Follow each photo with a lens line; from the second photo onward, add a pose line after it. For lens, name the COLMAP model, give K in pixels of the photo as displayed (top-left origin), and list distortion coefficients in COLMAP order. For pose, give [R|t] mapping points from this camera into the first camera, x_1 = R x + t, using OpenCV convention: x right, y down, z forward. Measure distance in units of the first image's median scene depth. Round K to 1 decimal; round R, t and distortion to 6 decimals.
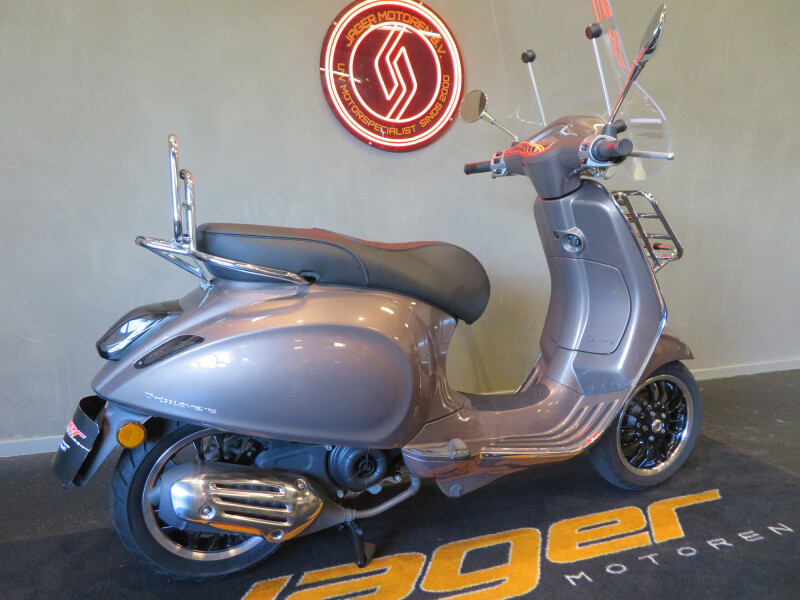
lens RADIAL K [[570.9, 0, 390.4], [0, 570.9, 297.3], [0, 0, 1]] dist [-0.020586, 0.003106]
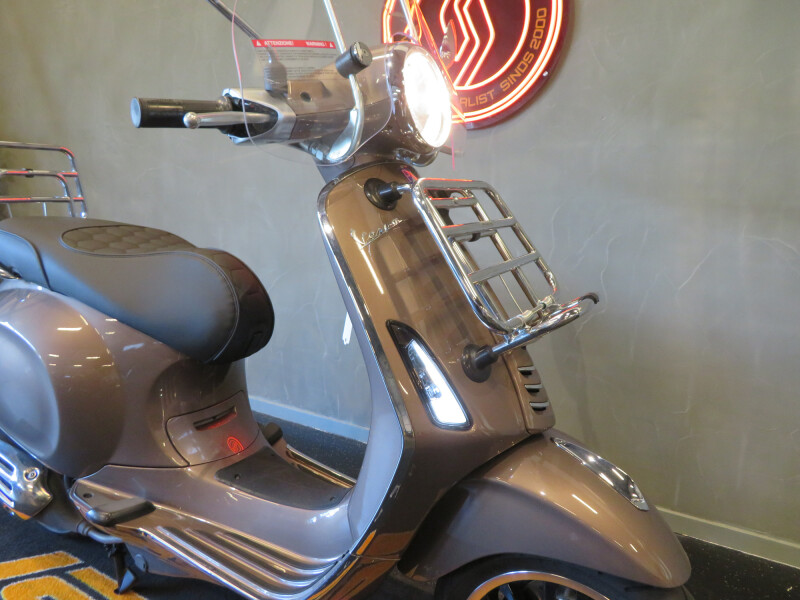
lens RADIAL K [[570.9, 0, 390.4], [0, 570.9, 297.3], [0, 0, 1]] dist [-0.020586, 0.003106]
pose [[0.646257, 0.142896, -0.749621, 0.895184], [-0.128487, 0.988663, 0.077693, -0.136078], [0.752225, 0.046107, 0.657291, 0.734798]]
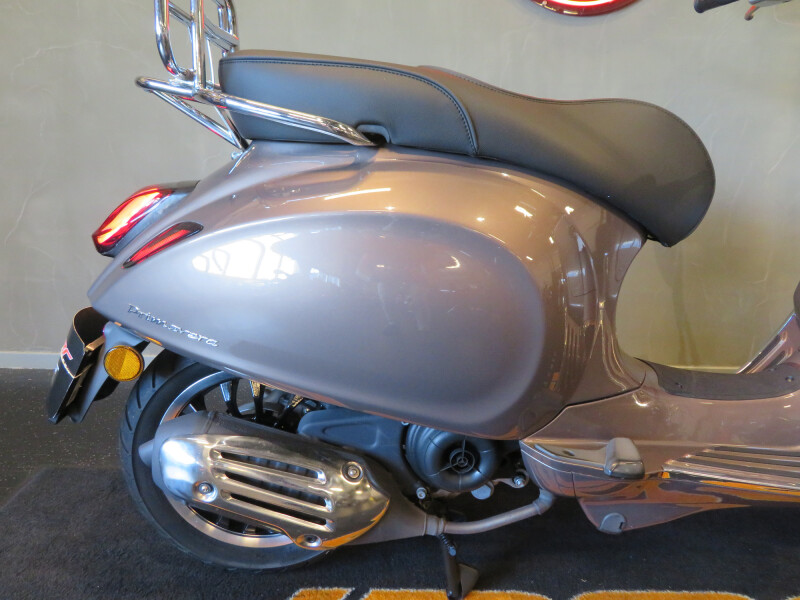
lens RADIAL K [[570.9, 0, 390.4], [0, 570.9, 297.3], [0, 0, 1]] dist [-0.020586, 0.003106]
pose [[0.944331, 0.084222, -0.318033, 0.064268], [-0.057645, 0.994081, 0.092087, 0.065898], [0.323907, -0.068628, 0.943597, 0.385340]]
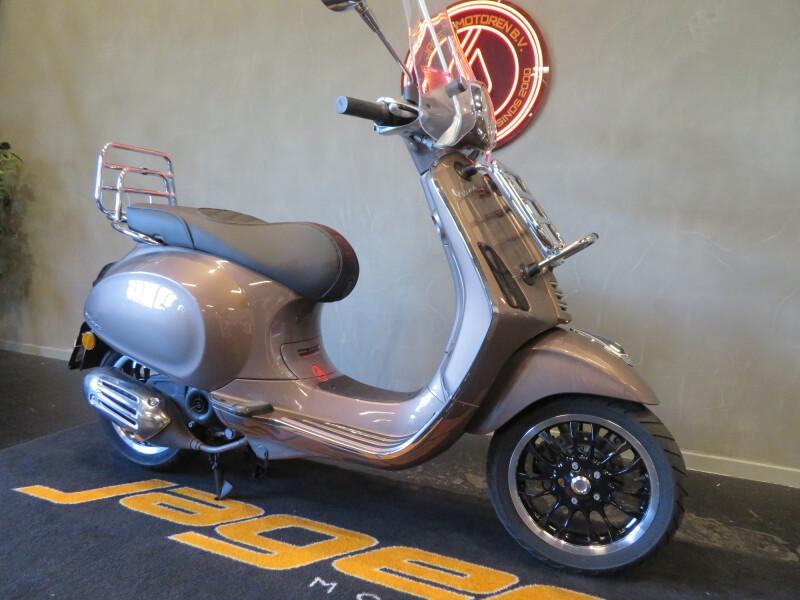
lens RADIAL K [[570.9, 0, 390.4], [0, 570.9, 297.3], [0, 0, 1]] dist [-0.020586, 0.003106]
pose [[0.723324, 0.077870, -0.686104, 1.002578], [-0.132444, 0.990818, -0.027175, 0.053505], [0.677688, 0.110526, 0.726996, 0.368711]]
